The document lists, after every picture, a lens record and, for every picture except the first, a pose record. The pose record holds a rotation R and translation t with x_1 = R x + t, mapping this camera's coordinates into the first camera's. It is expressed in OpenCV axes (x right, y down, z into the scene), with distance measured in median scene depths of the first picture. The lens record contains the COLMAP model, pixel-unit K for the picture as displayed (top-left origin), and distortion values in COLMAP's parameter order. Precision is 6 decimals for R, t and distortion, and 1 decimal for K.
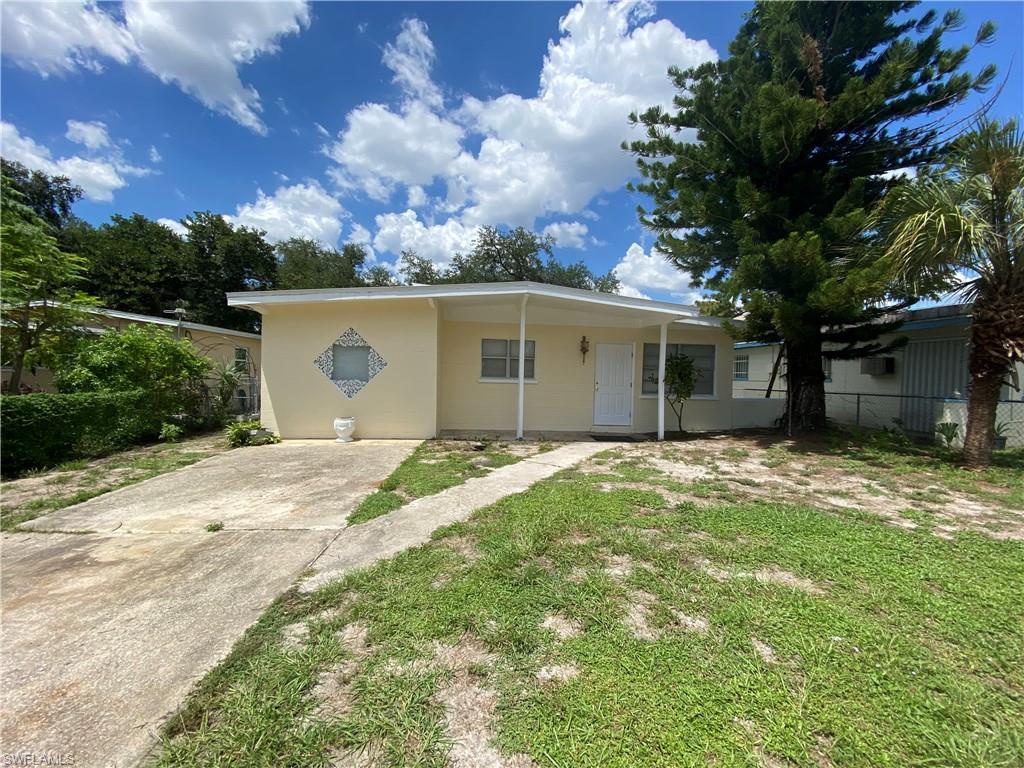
lens RADIAL K [[414.7, 0, 515.6], [0, 414.7, 383.2], [0, 0, 1]] dist [0.026702, -0.024045]
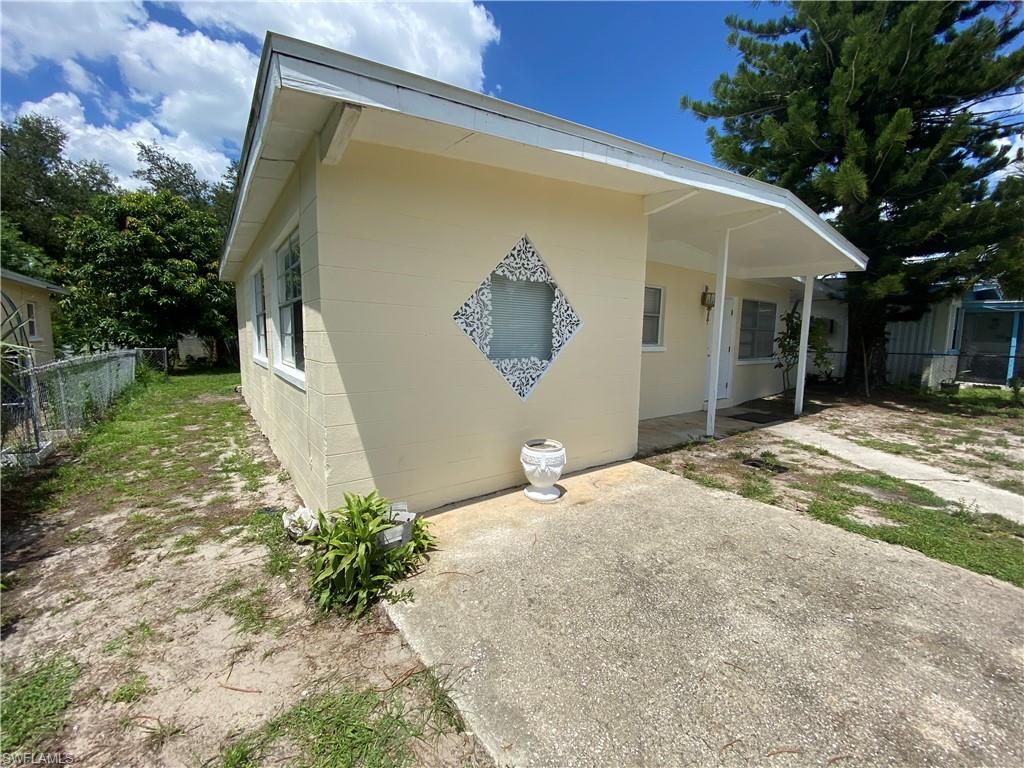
lens RADIAL K [[414.7, 0, 515.6], [0, 414.7, 383.2], [0, 0, 1]] dist [0.026702, -0.024045]
pose [[0.854981, -0.068038, 0.514178, -0.599076], [0.016457, 0.994418, 0.104220, -0.025890], [-0.518399, -0.080644, 0.851328, 0.585063]]
